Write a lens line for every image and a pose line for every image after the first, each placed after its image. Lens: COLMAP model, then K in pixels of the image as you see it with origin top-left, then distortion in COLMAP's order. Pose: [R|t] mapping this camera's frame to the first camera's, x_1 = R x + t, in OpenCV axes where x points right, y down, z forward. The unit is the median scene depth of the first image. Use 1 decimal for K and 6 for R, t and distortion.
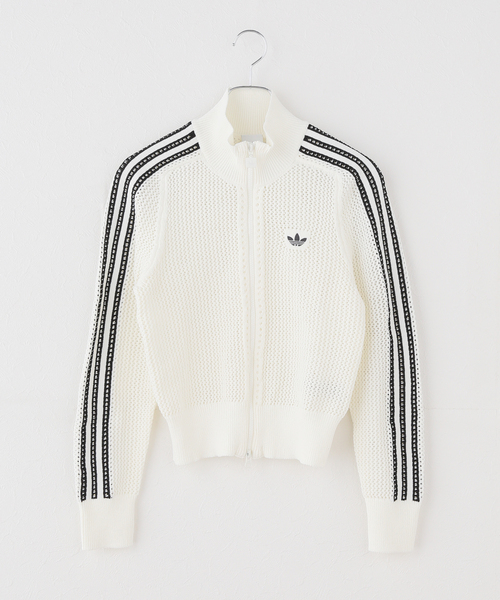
lens RADIAL K [[1538.4, 0, 250.0], [0, 1538.4, 300.0], [0, 0, 1]] dist [0.012933, 0.404253]
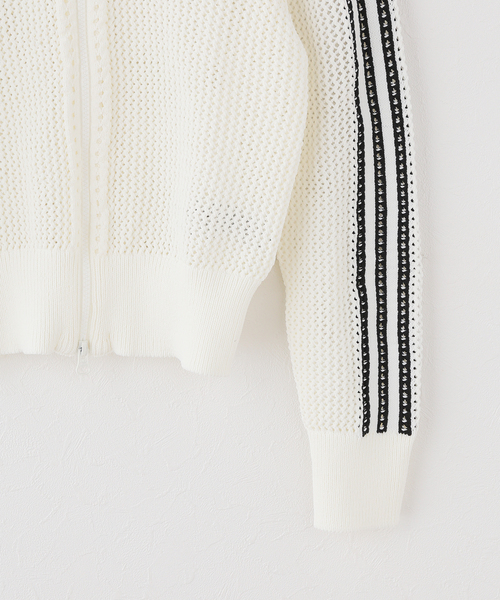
lens RADIAL K [[1538.4, 0, 250.0], [0, 1538.4, 300.0], [0, 0, 1]] dist [0.012933, 0.404253]
pose [[0.999932, -0.005051, 0.010518, 0.049868], [0.003267, 0.986601, 0.163122, -0.000026], [-0.011201, -0.163076, 0.986550, 0.491214]]
